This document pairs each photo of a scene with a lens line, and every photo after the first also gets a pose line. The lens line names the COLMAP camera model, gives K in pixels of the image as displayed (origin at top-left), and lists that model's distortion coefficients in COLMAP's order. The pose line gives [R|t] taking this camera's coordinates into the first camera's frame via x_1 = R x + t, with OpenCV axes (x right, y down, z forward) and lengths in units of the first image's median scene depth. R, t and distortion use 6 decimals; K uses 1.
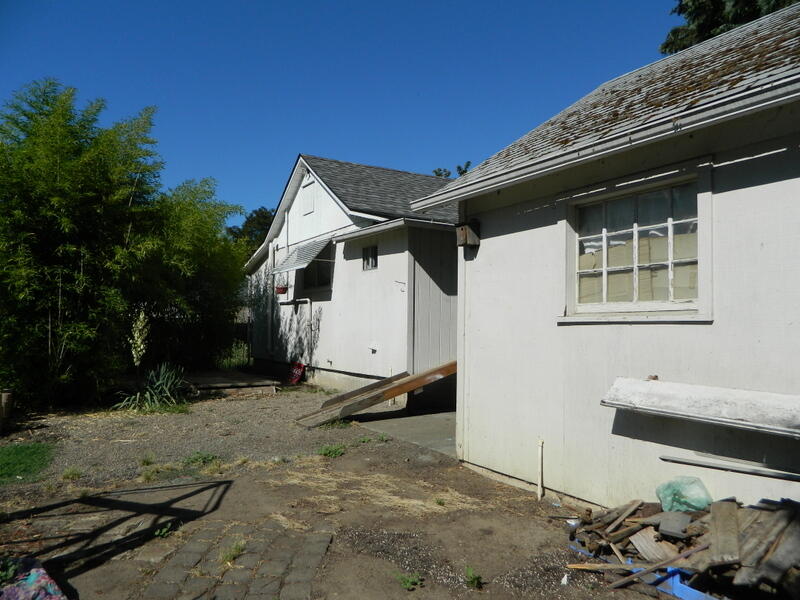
lens RADIAL K [[592.5, 0, 400.0], [0, 592.5, 300.0], [0, 0, 1]] dist [-0.002138, 0.004951]
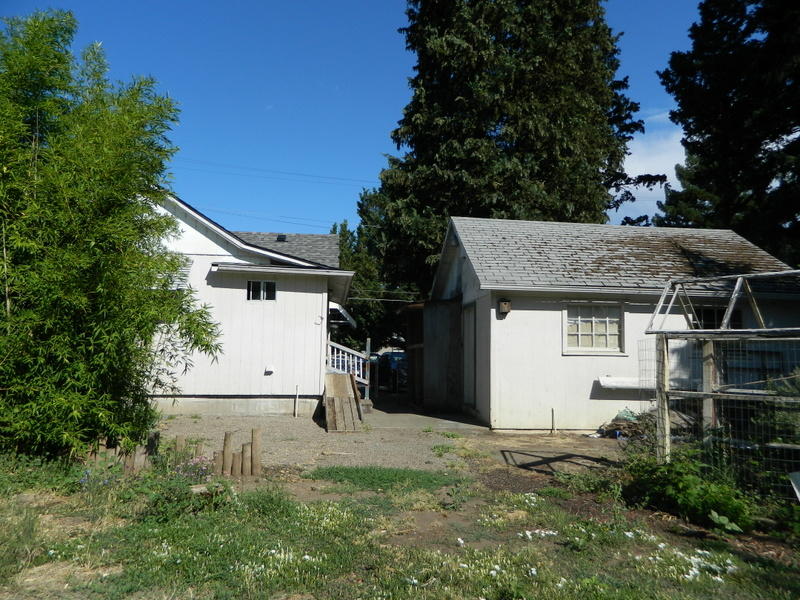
lens RADIAL K [[592.5, 0, 400.0], [0, 592.5, 300.0], [0, 0, 1]] dist [-0.002138, 0.004951]
pose [[0.433815, 0.097574, 0.895703, -2.013961], [-0.057913, 0.995083, -0.080351, 0.047573], [-0.899139, -0.017015, 0.437332, 0.554774]]
